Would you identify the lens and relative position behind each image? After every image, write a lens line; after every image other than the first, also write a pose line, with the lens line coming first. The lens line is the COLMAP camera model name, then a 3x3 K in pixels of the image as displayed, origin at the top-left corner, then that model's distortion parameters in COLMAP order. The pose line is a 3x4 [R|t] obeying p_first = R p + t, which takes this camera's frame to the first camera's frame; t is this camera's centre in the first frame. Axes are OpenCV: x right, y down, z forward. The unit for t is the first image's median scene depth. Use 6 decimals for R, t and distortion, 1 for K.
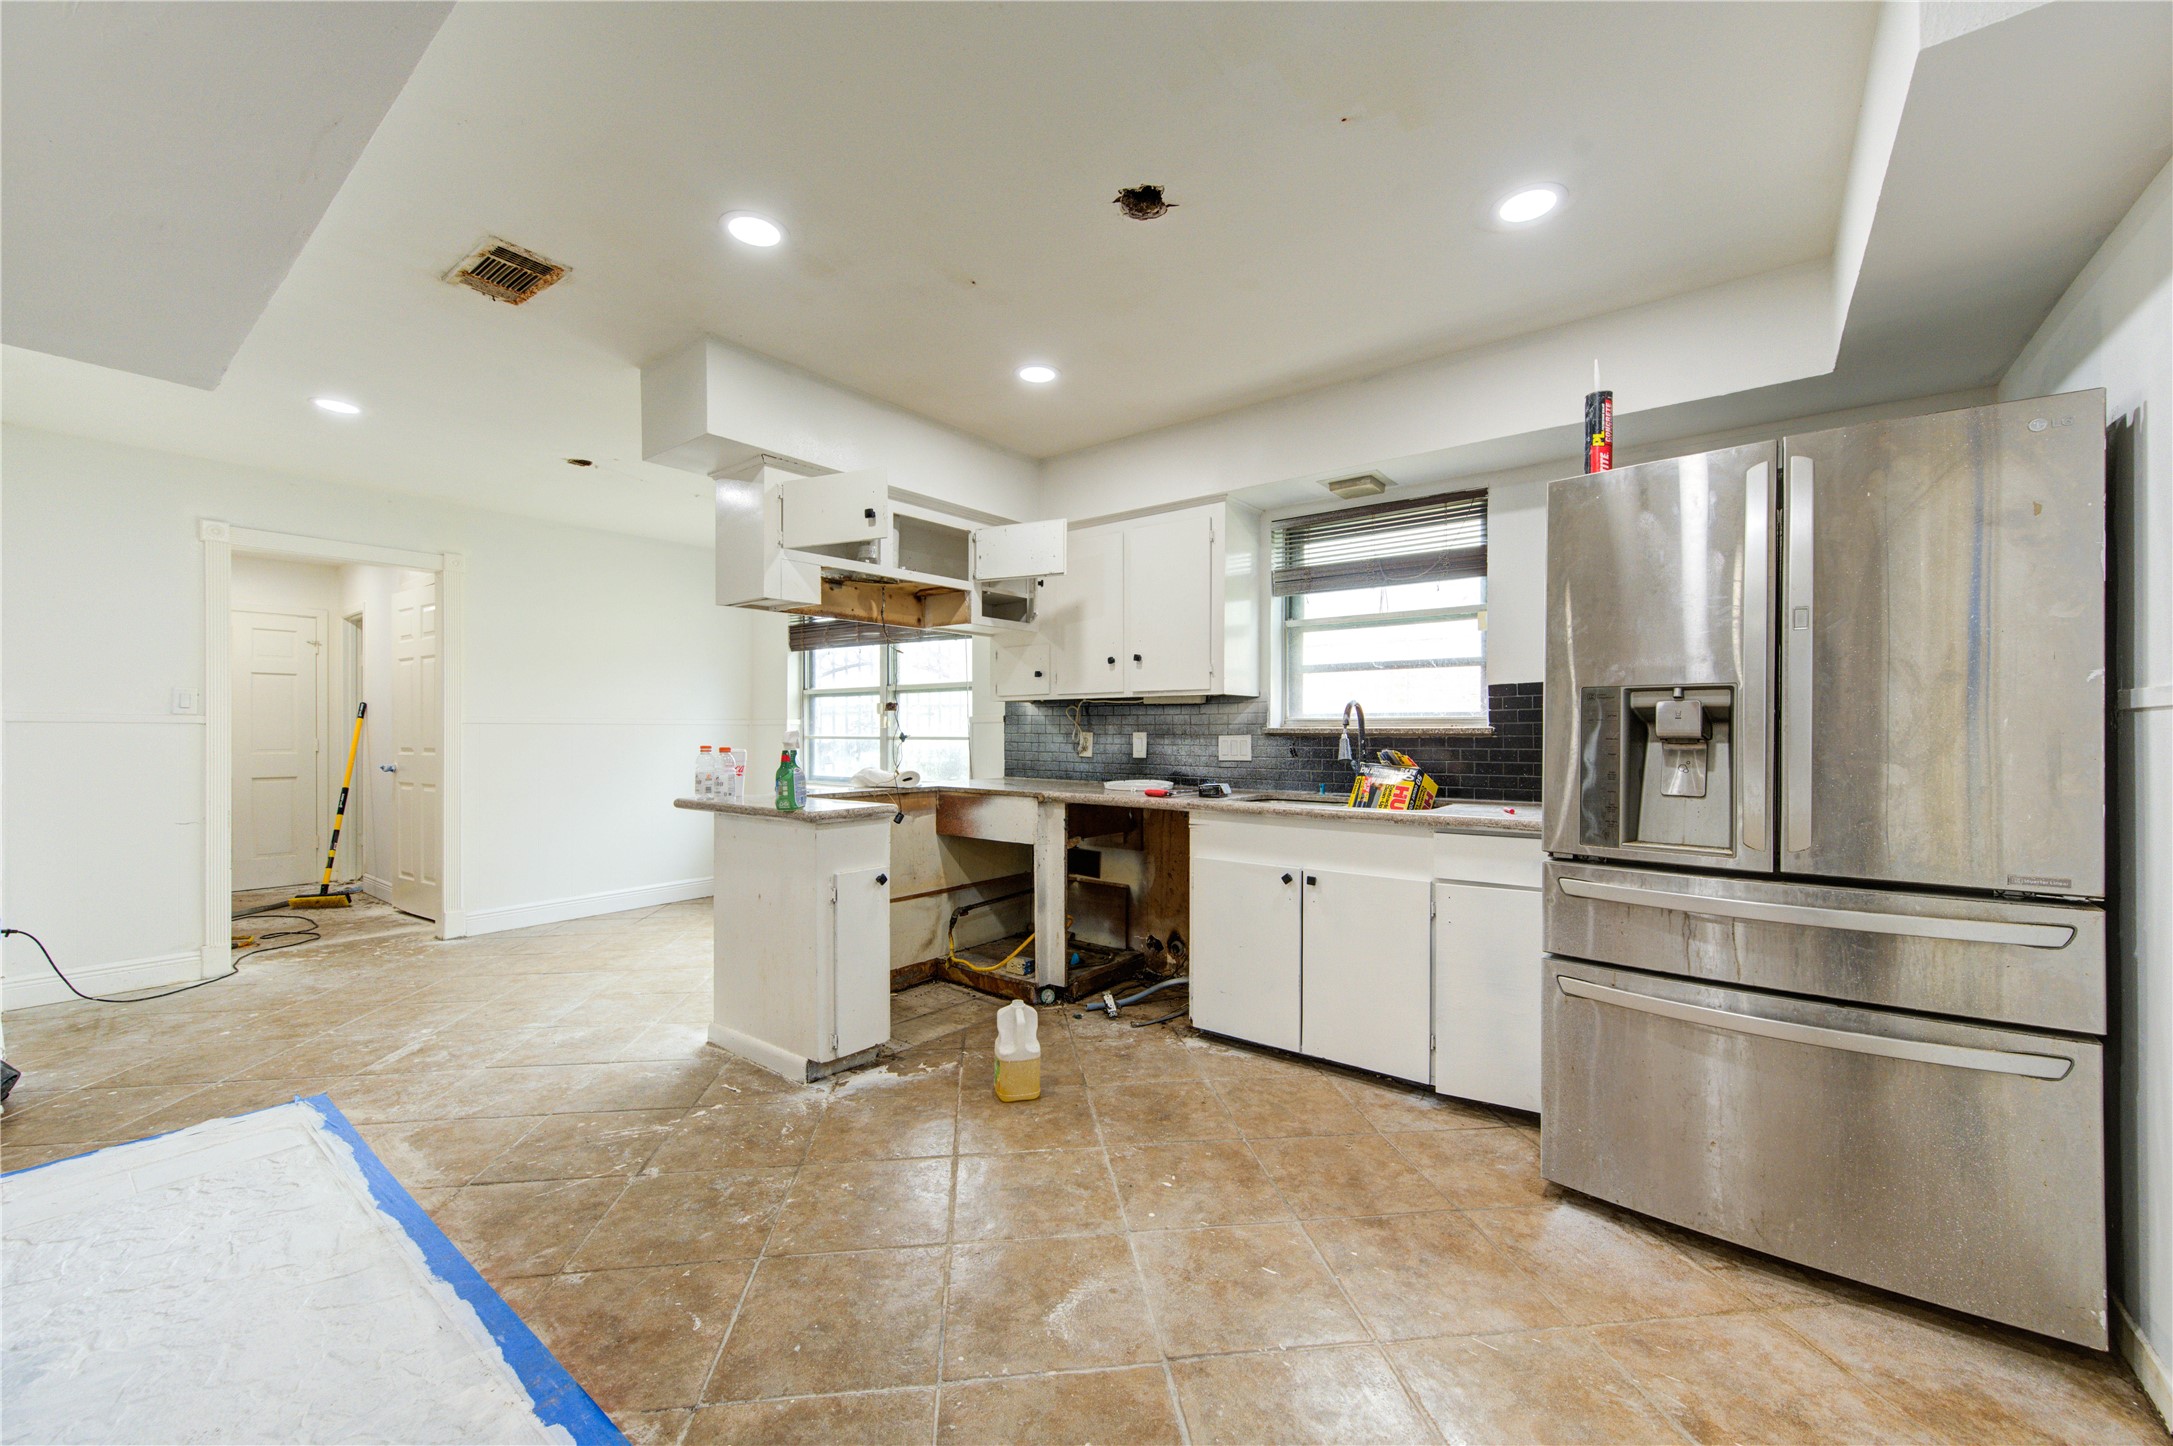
lens RADIAL K [[843.4, 0, 1096.5], [0, 843.4, 727.8], [0, 0, 1]] dist [0.001257, -0.000954]
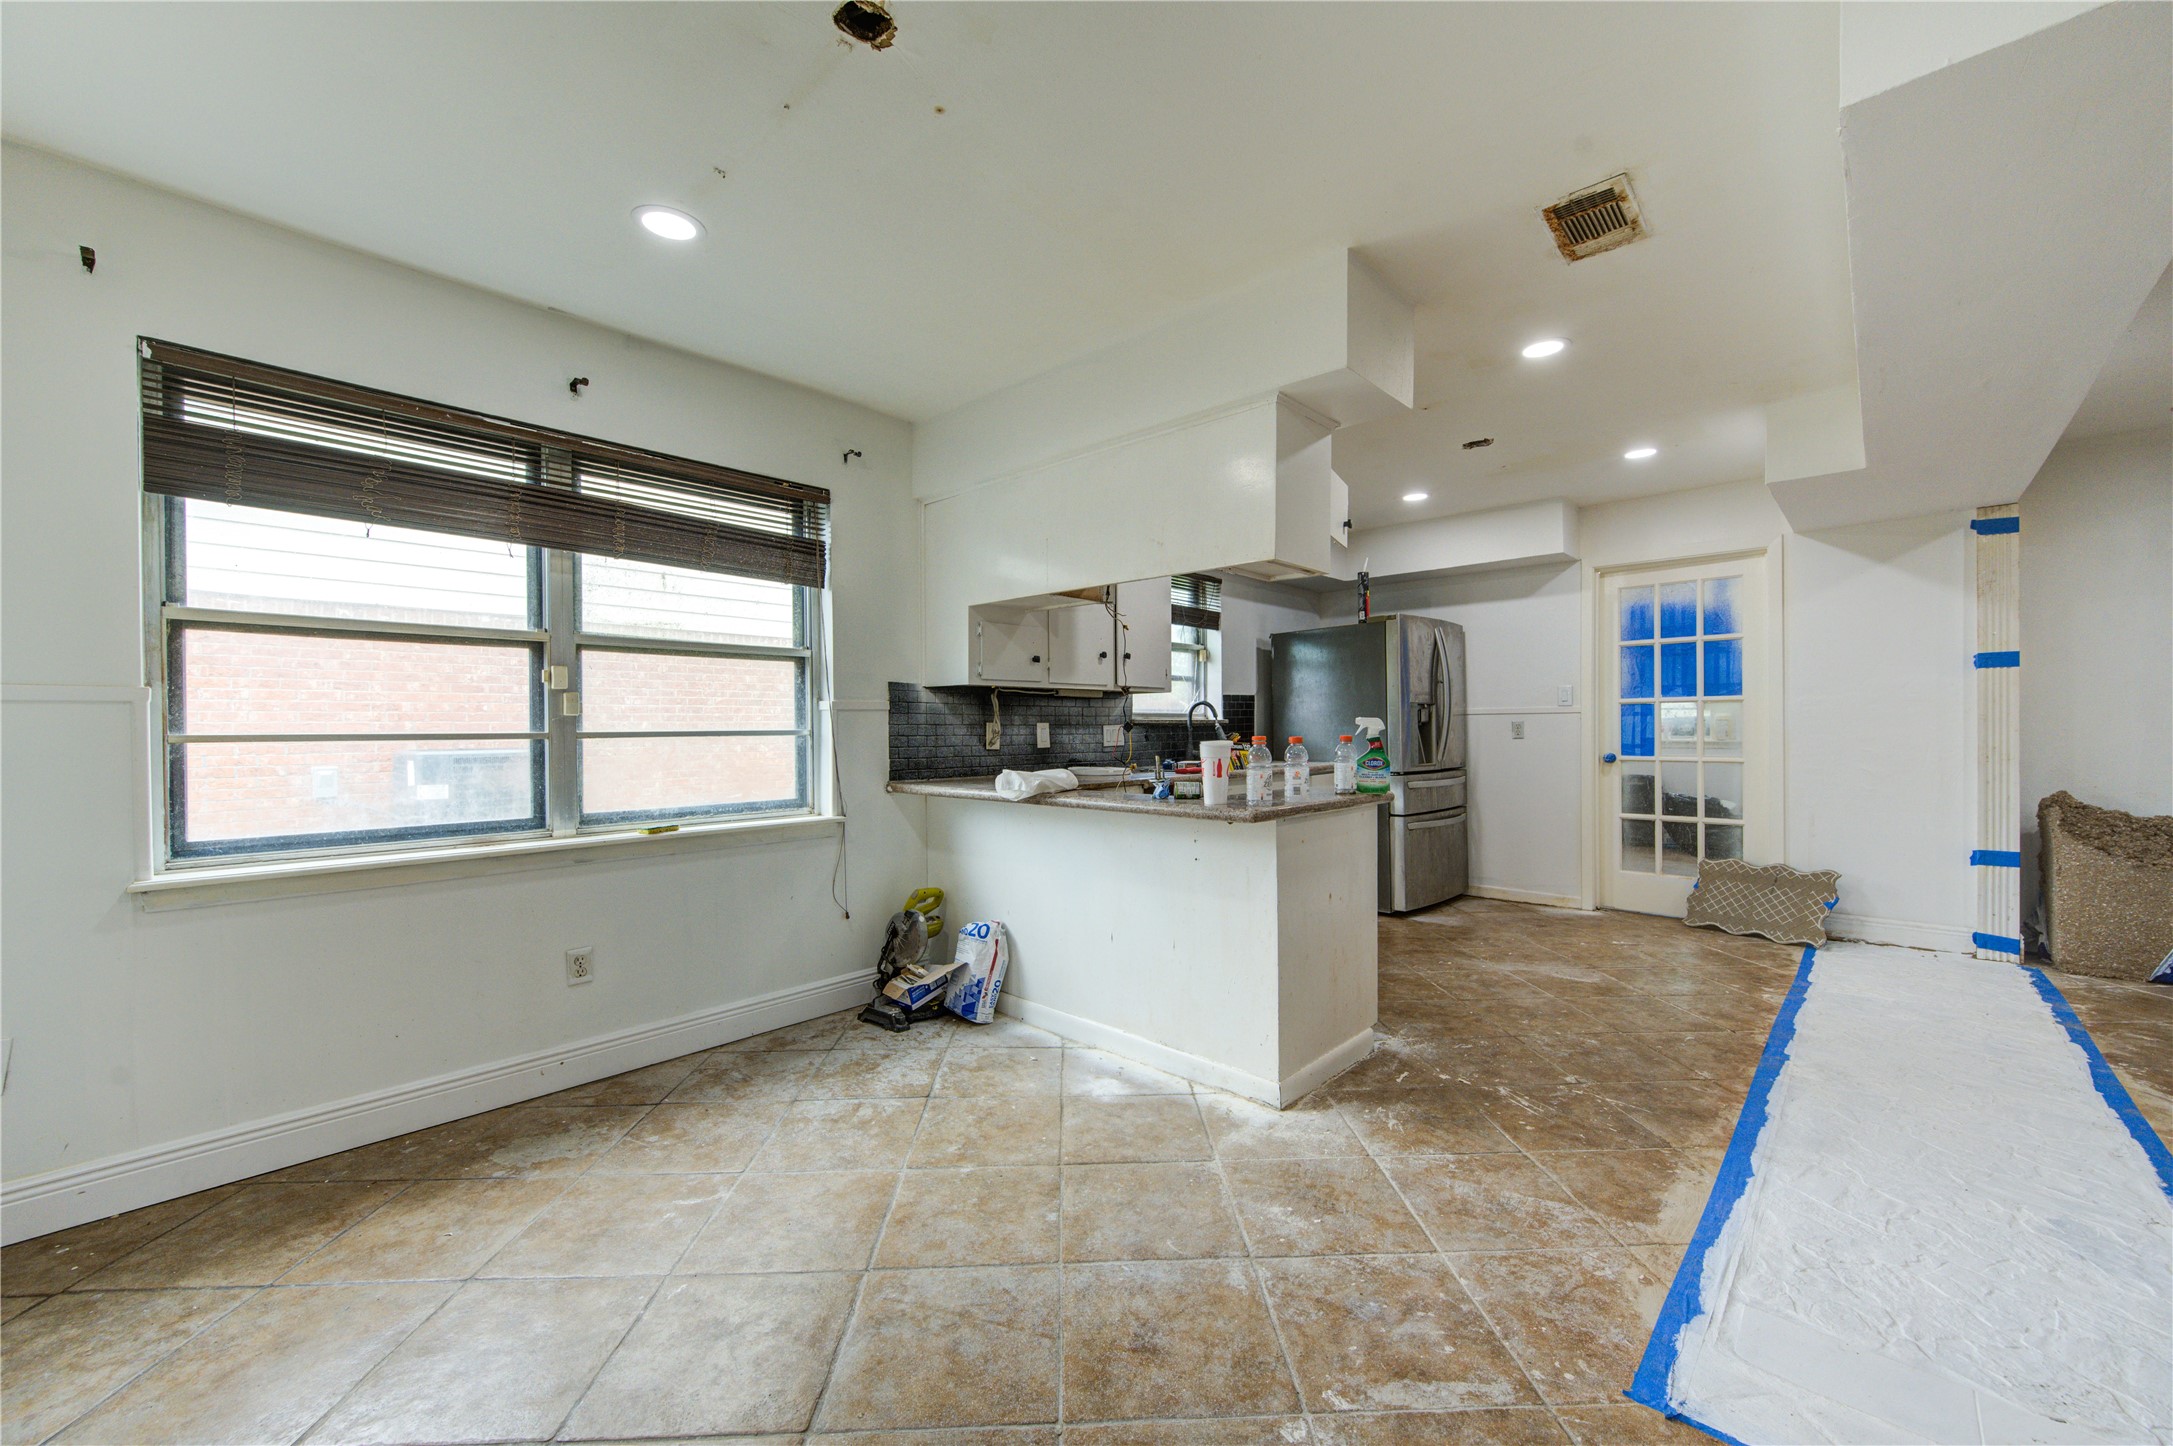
lens RADIAL K [[843.4, 0, 1094.0], [0, 843.4, 726.6], [0, 0, 1]] dist [0.001257, -0.000954]
pose [[0.097423, -0.000307, 0.995243, -1.080602], [0.002574, 0.999997, 0.000056, 0.011322], [-0.995240, 0.002556, 0.097423, 0.939489]]
